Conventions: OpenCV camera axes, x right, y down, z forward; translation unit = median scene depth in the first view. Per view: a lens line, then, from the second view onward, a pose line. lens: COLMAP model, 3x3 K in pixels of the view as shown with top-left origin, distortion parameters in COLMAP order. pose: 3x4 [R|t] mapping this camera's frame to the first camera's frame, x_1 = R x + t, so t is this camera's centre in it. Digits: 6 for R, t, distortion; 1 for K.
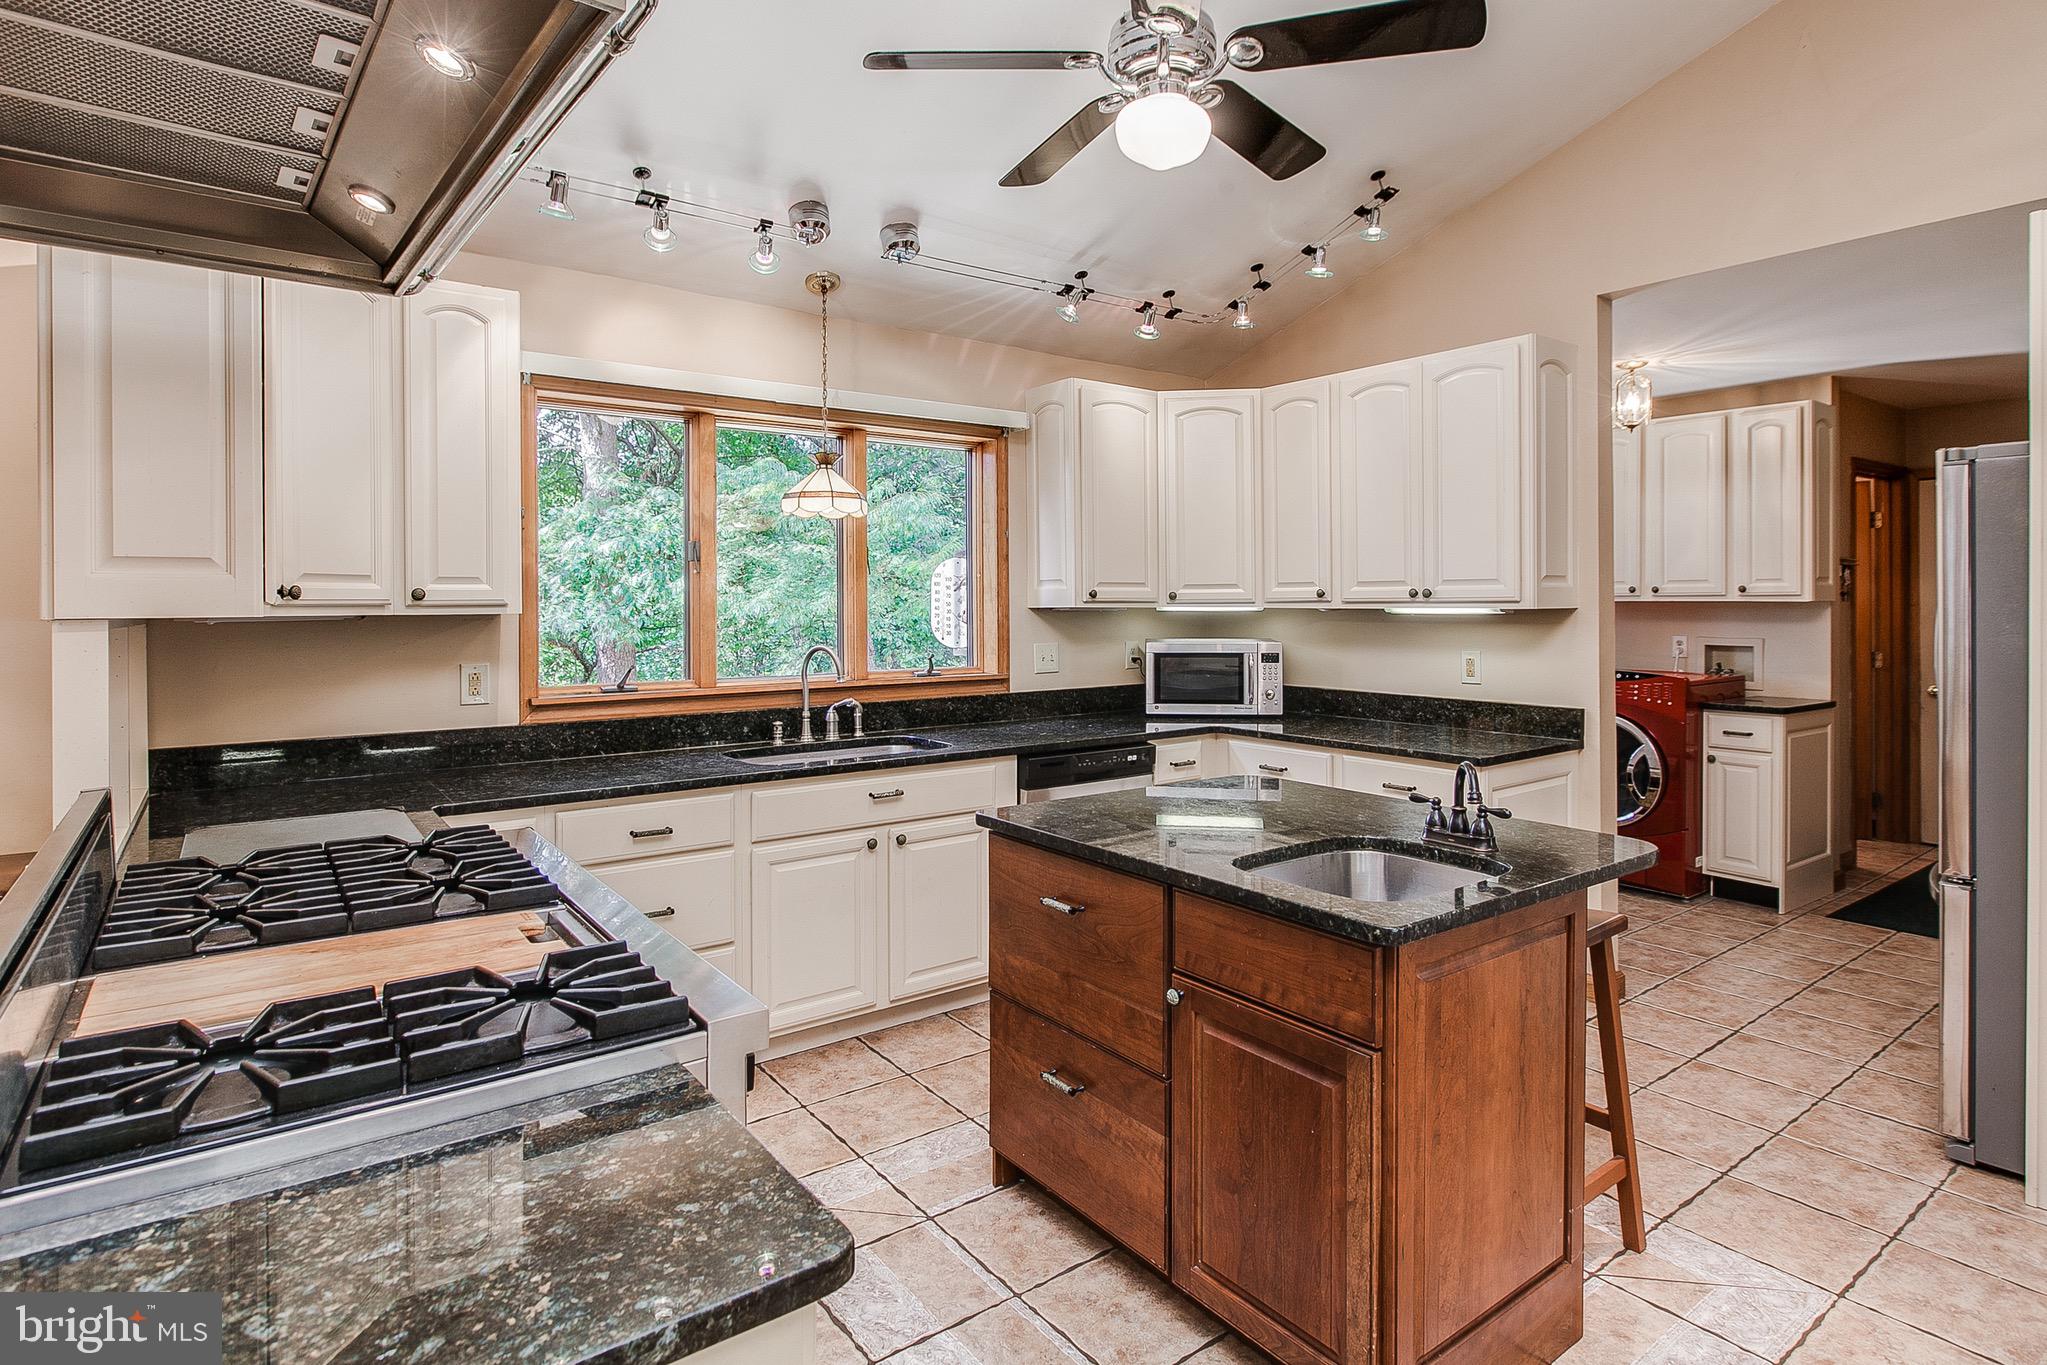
lens RADIAL K [[1071.0, 0, 1033.3], [0, 1071.0, 607.8], [0, 0, 1]] dist [-0.004741, 0.002798]
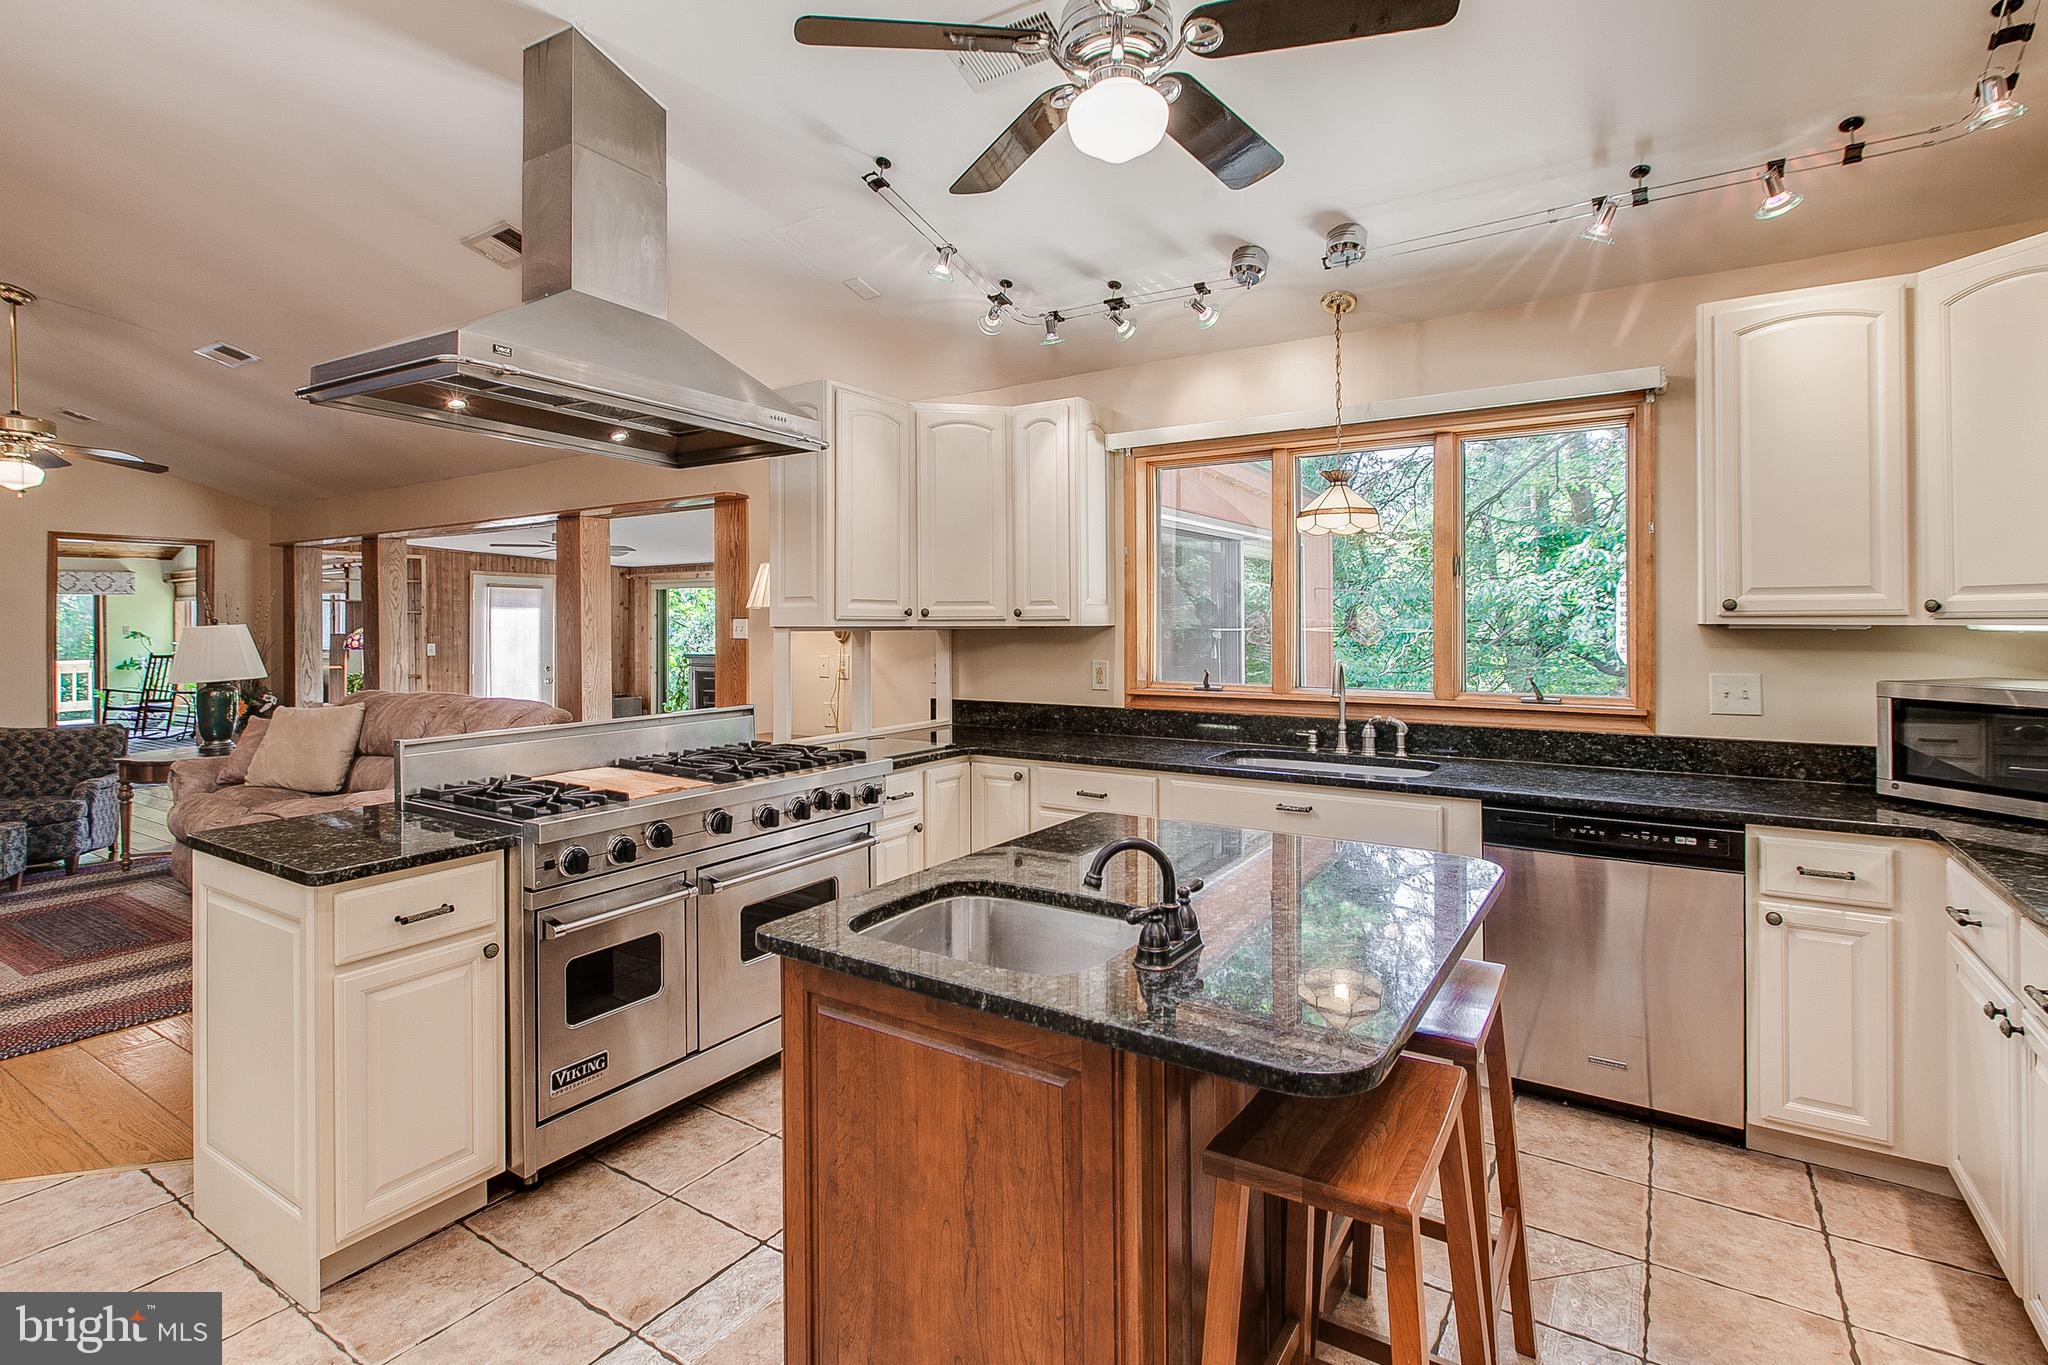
lens RADIAL K [[995.8, 0, 1027.2], [0, 995.8, 621.8], [0, 0, 1]] dist [0.010114, -0.003513]
pose [[0.344738, 0.005940, -0.938680, 0.576155], [-0.002256, 0.999982, 0.005499, -0.004970], [0.938696, 0.000222, 0.344745, 0.389059]]
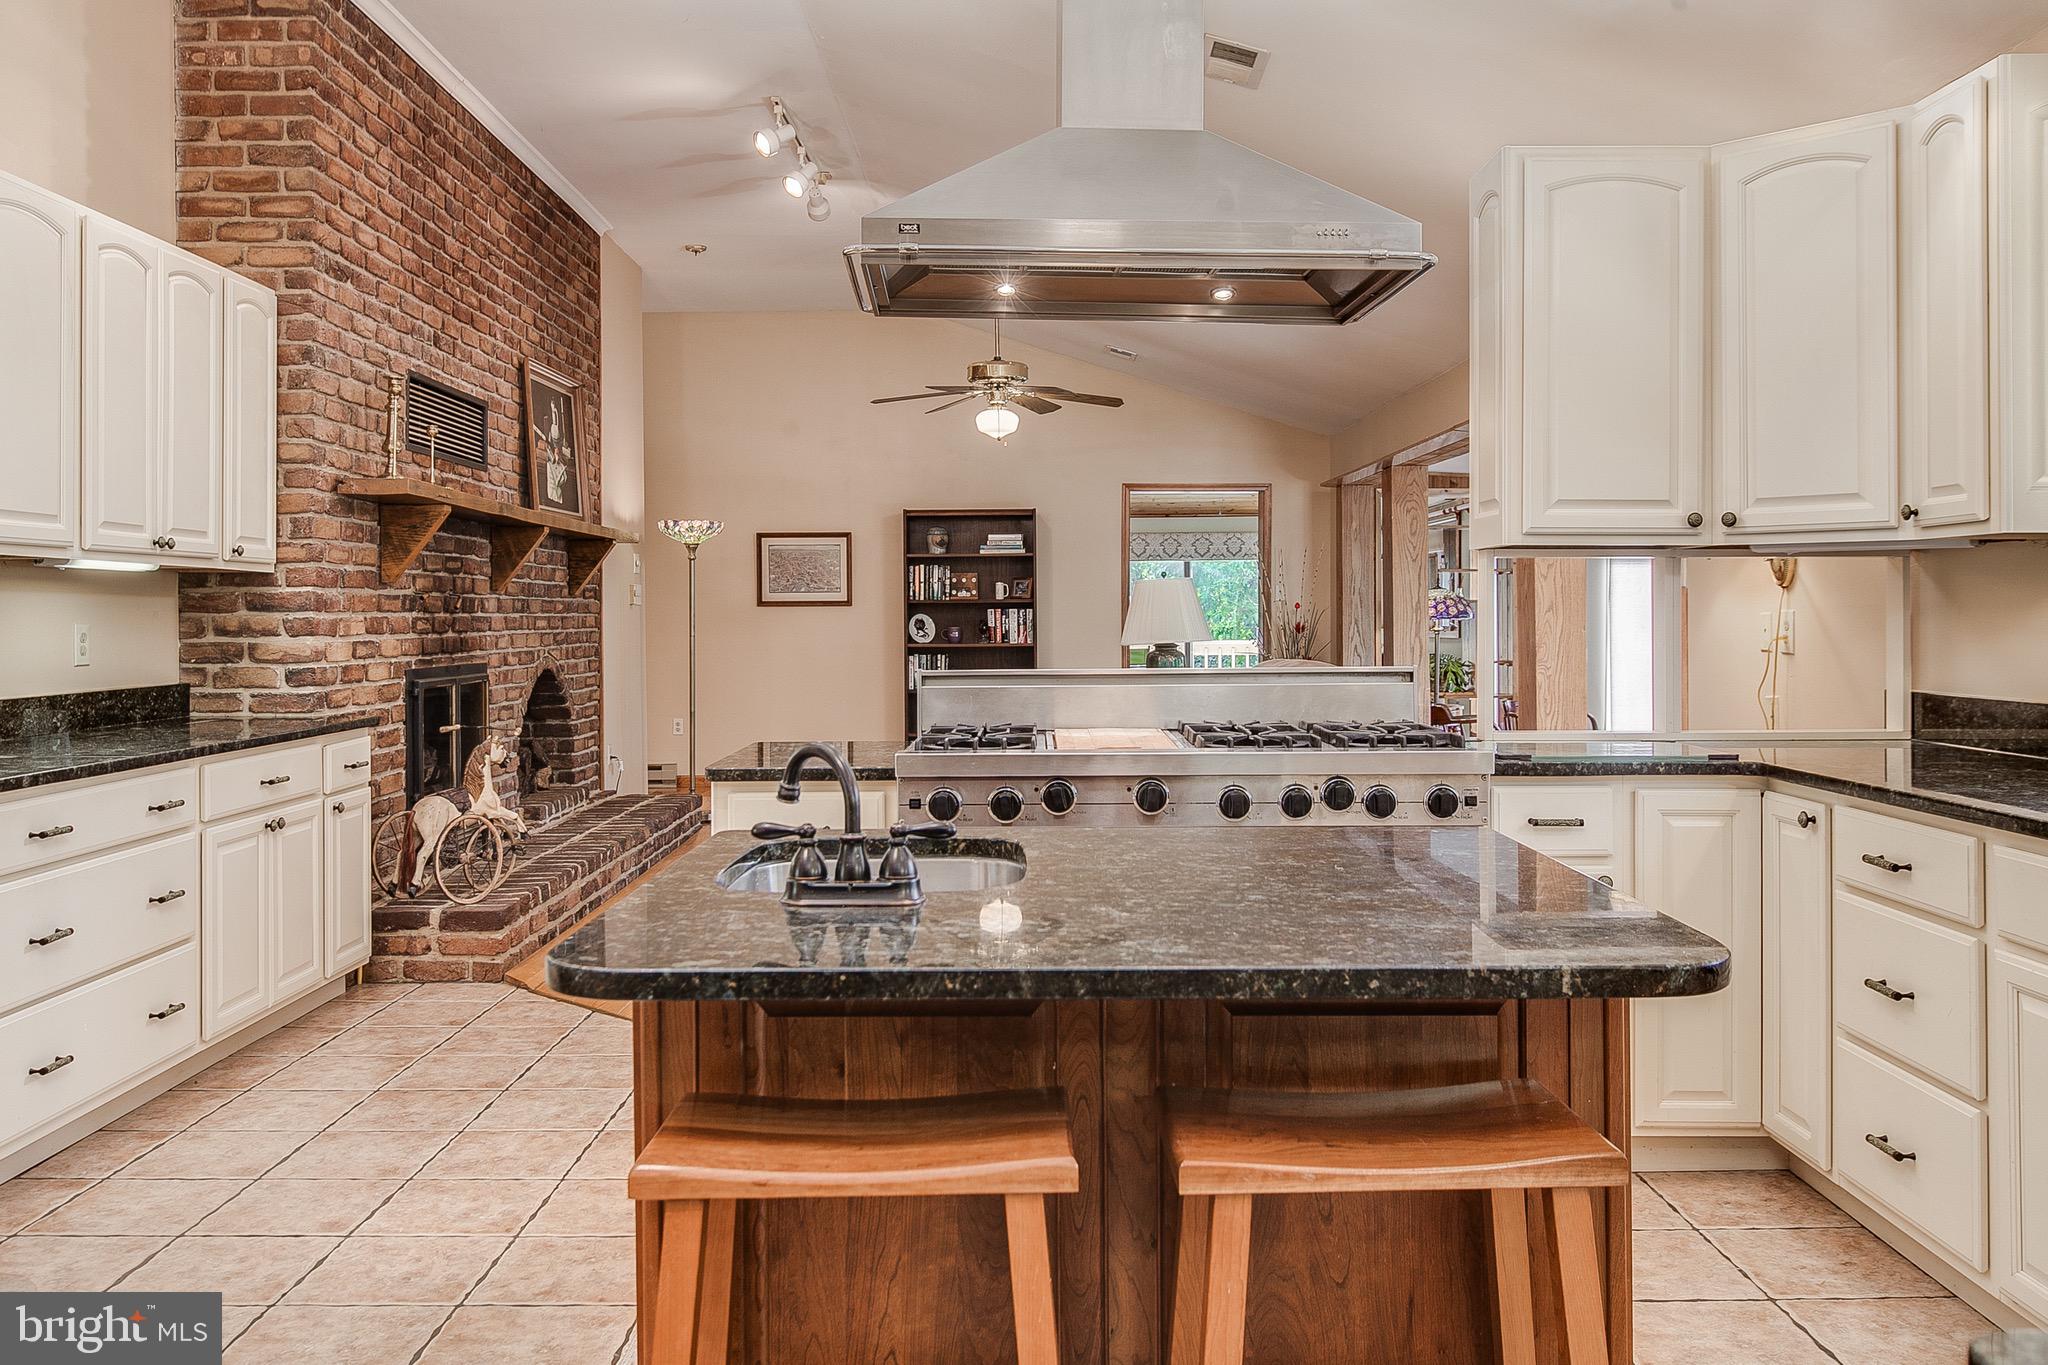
lens RADIAL K [[1706.7, 0, 1048.4], [0, 1706.7, 608.2], [0, 0, 1]] dist [0.023712, 0.012157]
pose [[-0.588295, 0.002679, -0.808642, 0.600188], [0.000006, 0.999995, 0.003309, 0.039897], [0.808646, 0.001942, -0.588292, 0.919265]]
